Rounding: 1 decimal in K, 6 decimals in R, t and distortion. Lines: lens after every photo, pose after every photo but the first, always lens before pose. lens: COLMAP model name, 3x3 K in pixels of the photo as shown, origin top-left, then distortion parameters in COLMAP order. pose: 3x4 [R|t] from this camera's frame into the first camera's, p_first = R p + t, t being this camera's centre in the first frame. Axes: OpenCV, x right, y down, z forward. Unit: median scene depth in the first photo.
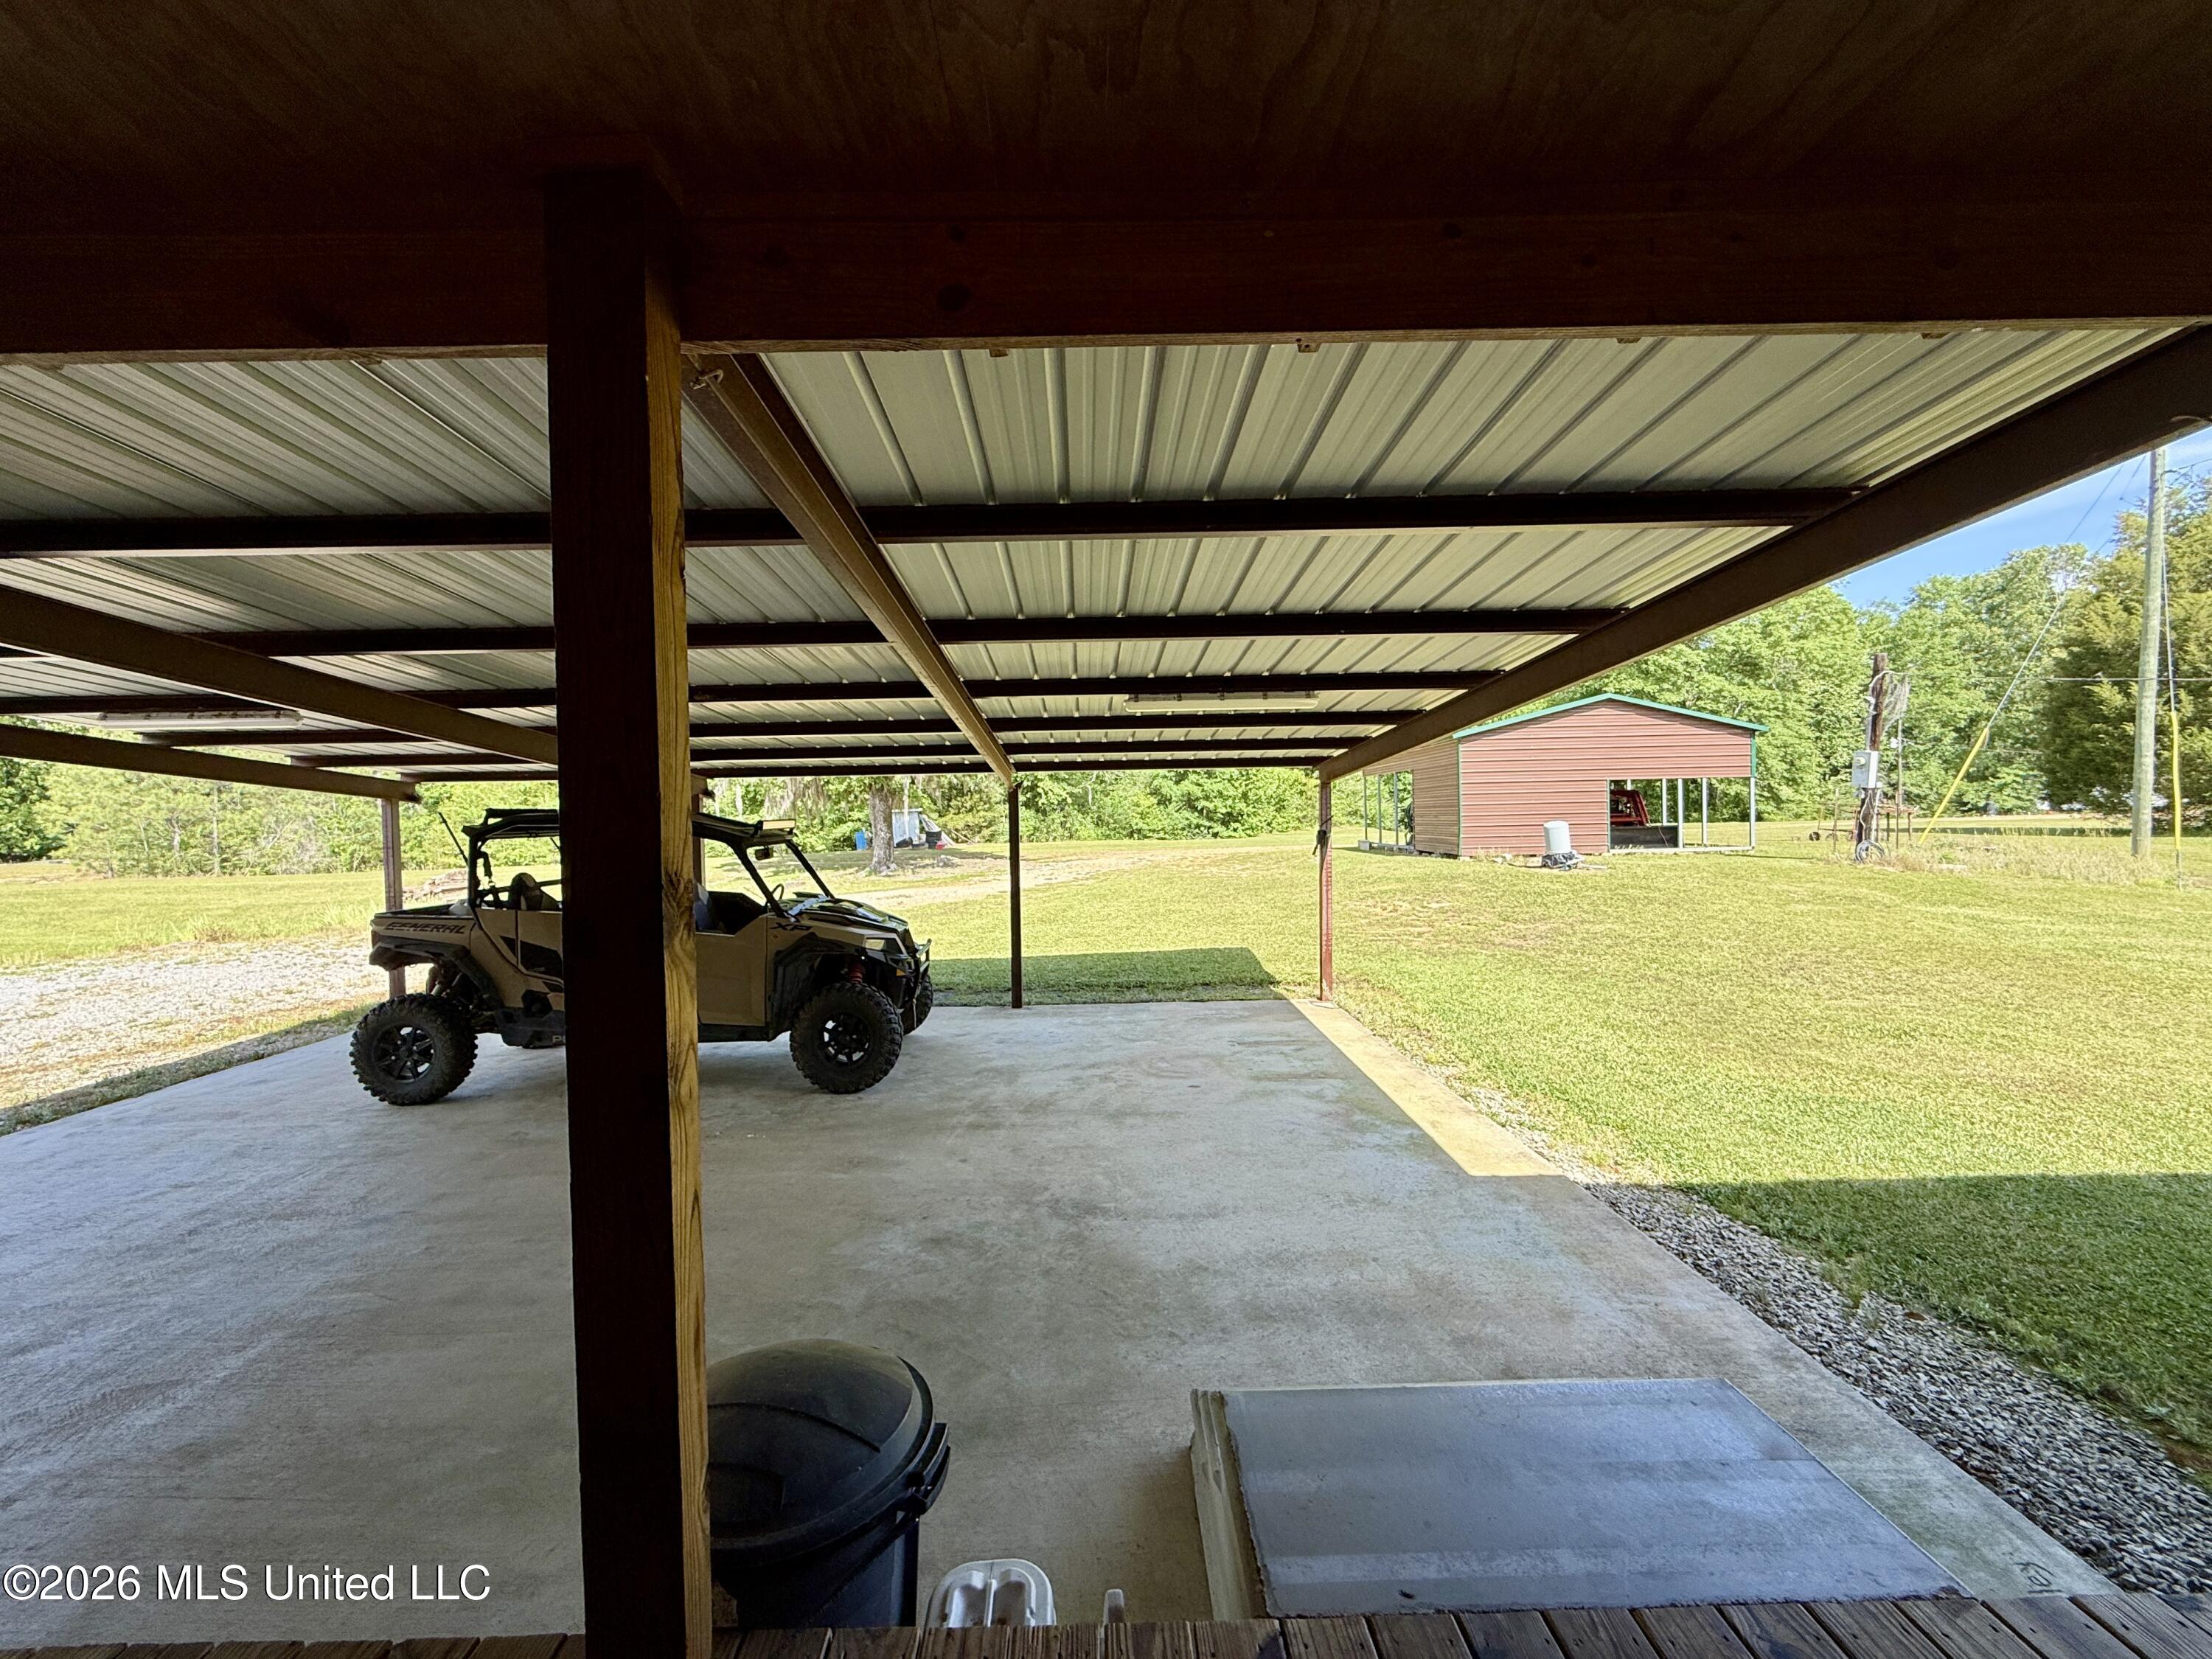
lens RADIAL K [[882.9, 0, 1106.0], [0, 882.9, 829.5], [0, 0, 1]] dist [-0.000097, 0.000090]
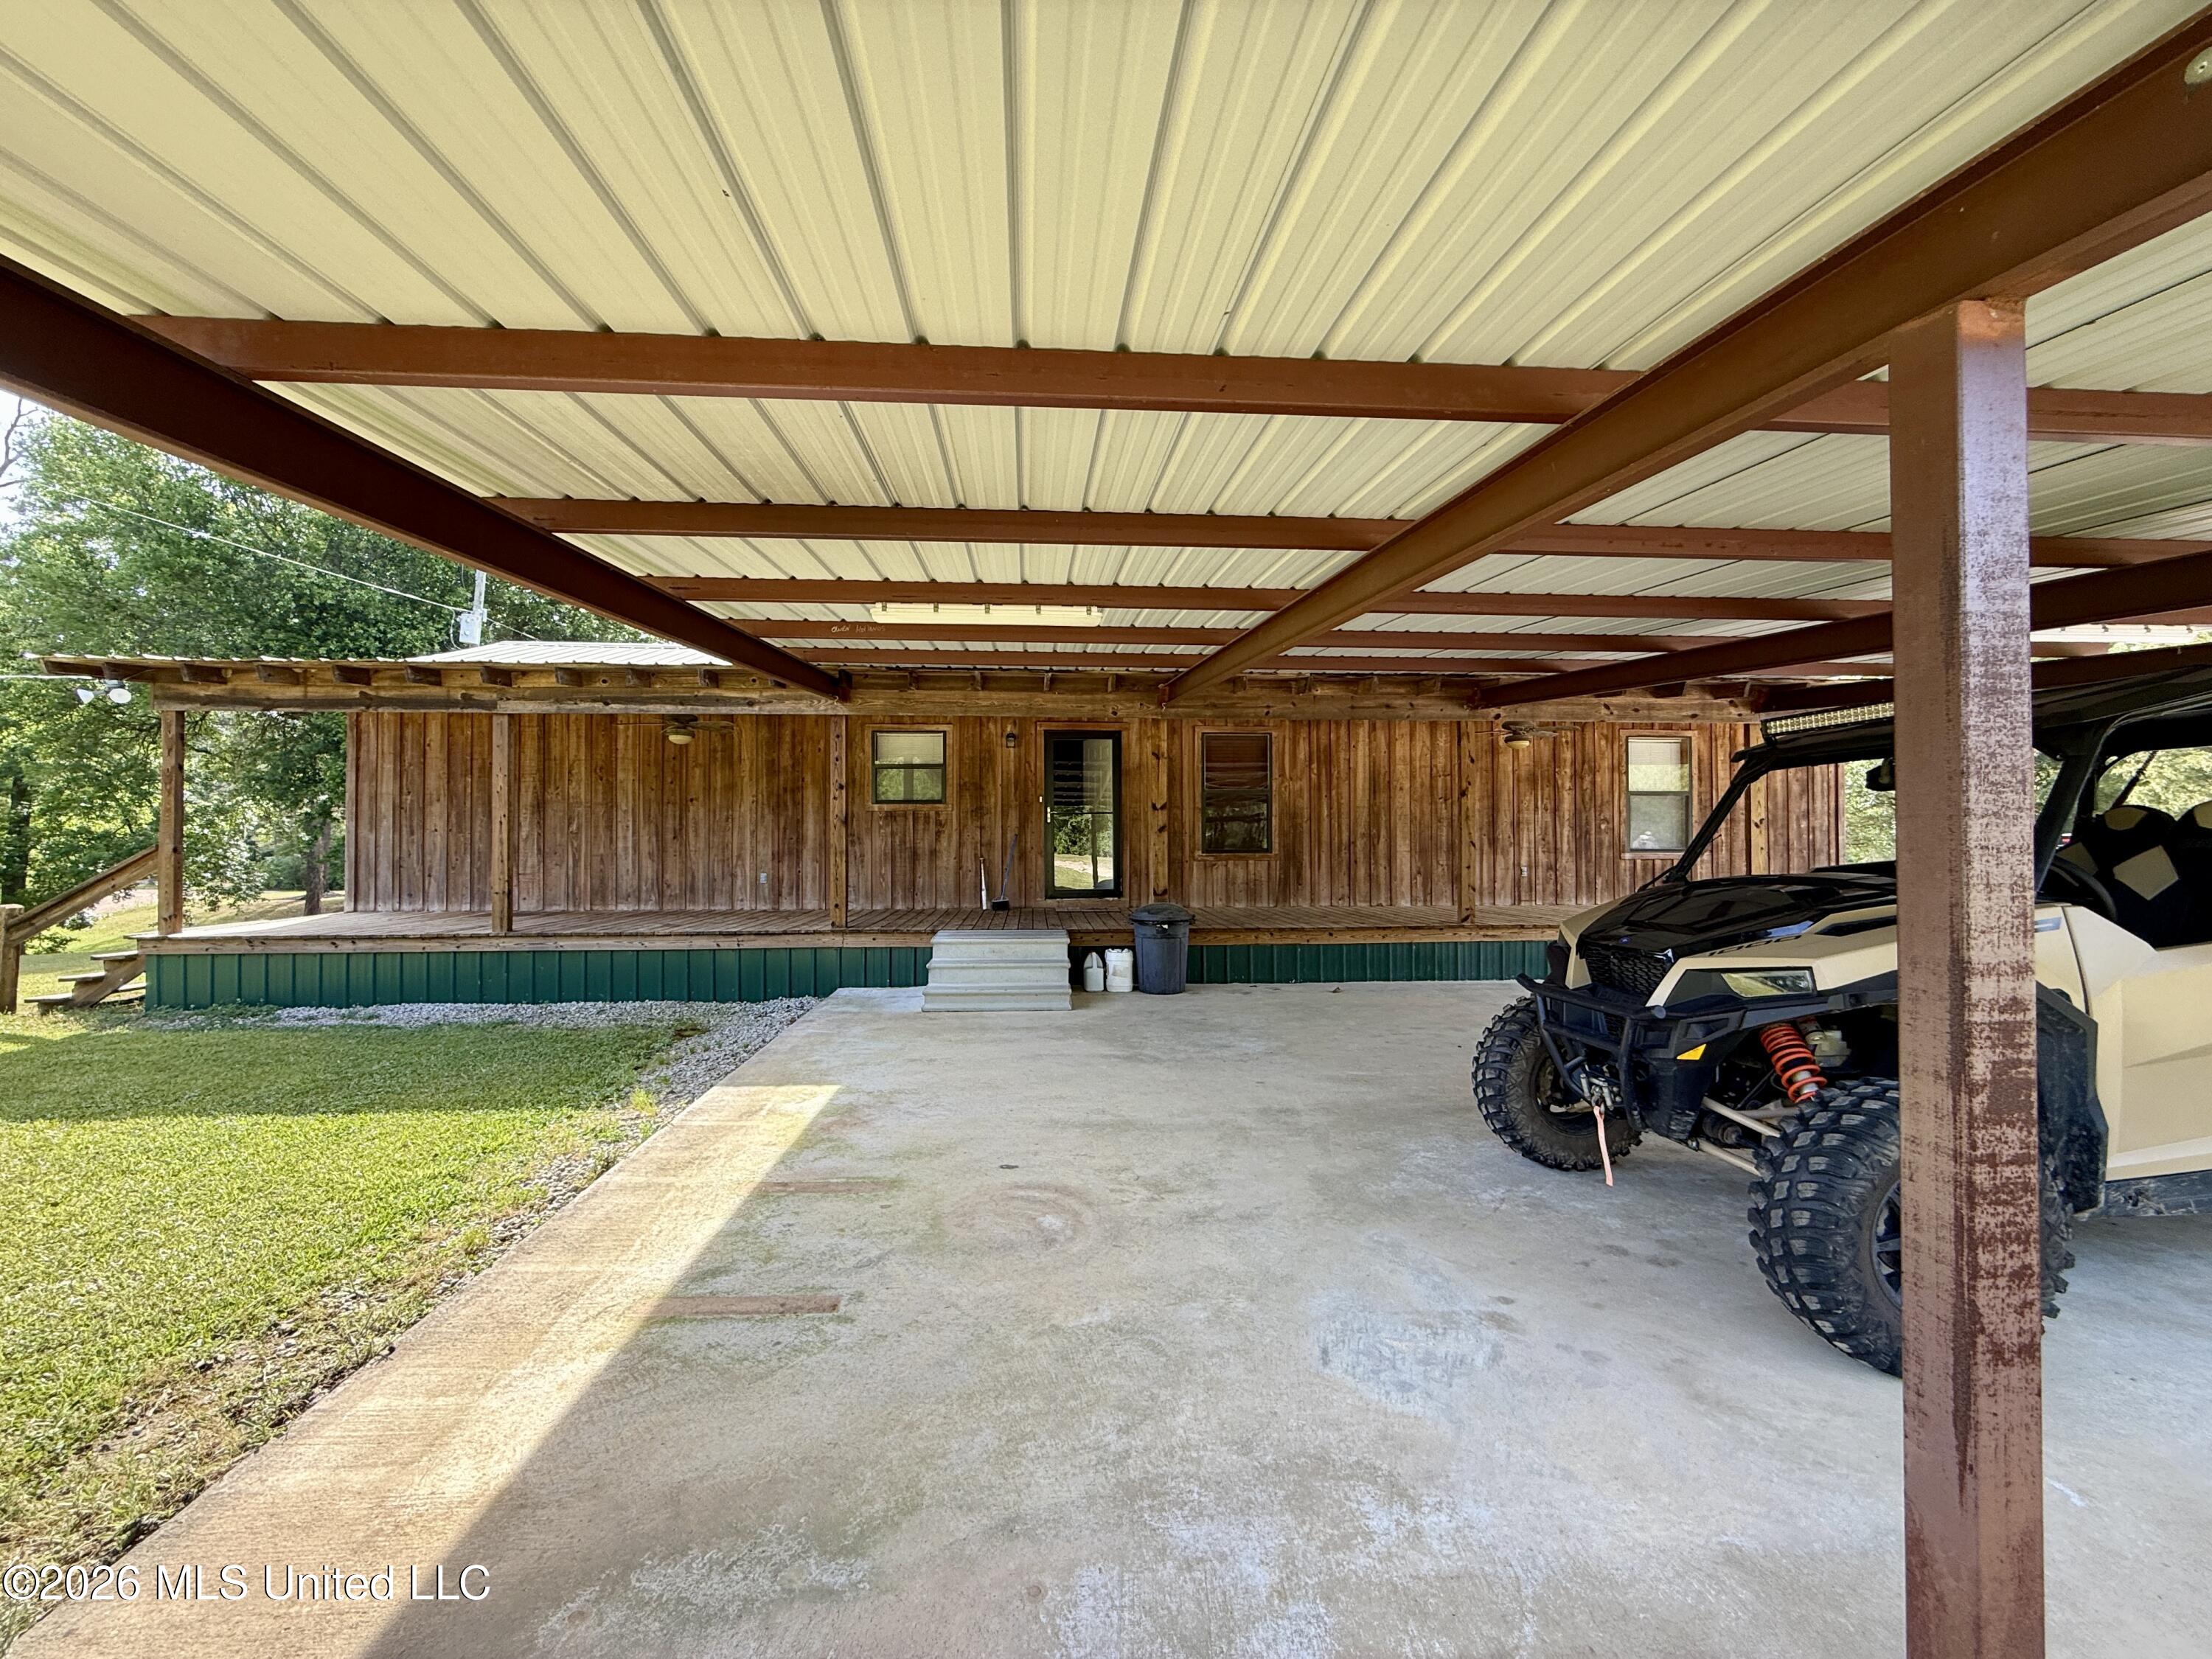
lens RADIAL K [[882.9, 0, 1106.0], [0, 882.9, 829.5], [0, 0, 1]] dist [-0.000097, 0.000090]
pose [[-0.997823, 0.014704, -0.064292, 0.066313], [0.014210, 0.999866, 0.008145, 0.047773], [0.064403, 0.007214, -0.997898, 1.578898]]
